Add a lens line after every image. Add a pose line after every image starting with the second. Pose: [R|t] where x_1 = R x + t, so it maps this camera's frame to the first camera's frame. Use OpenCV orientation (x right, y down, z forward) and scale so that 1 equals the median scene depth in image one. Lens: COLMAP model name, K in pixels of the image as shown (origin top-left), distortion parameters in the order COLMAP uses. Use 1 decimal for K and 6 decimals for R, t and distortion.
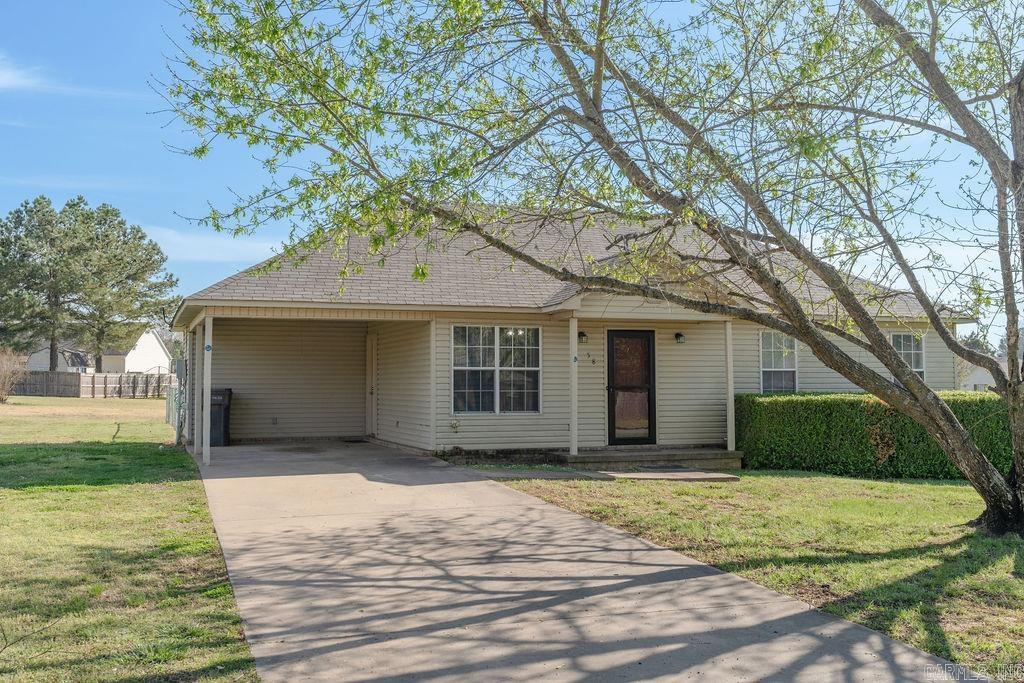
lens RADIAL K [[982.9, 0, 510.6], [0, 982.9, 342.7], [0, 0, 1]] dist [0.026281, 0.000000]
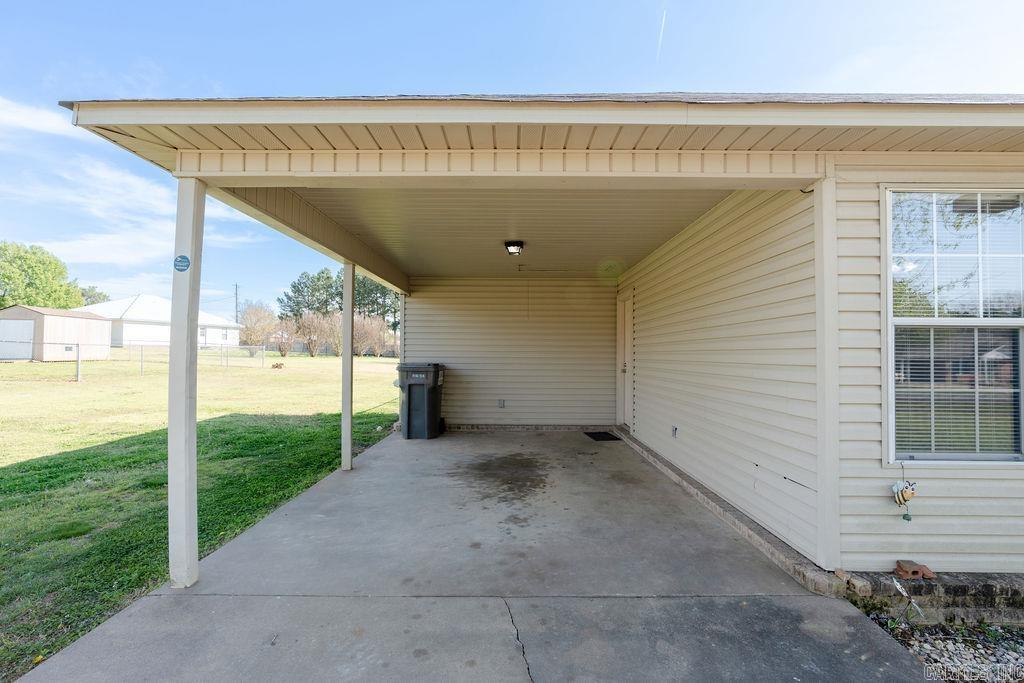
lens RADIAL K [[458.3, 0, 511.1], [0, 458.3, 345.0], [0, 0, 1]] dist [-0.016952, 0.008041]
pose [[0.935039, 0.002436, -0.354537, -0.101003], [0.004784, 0.999799, 0.019488, 0.024631], [0.354514, -0.019918, 0.934839, 0.661167]]
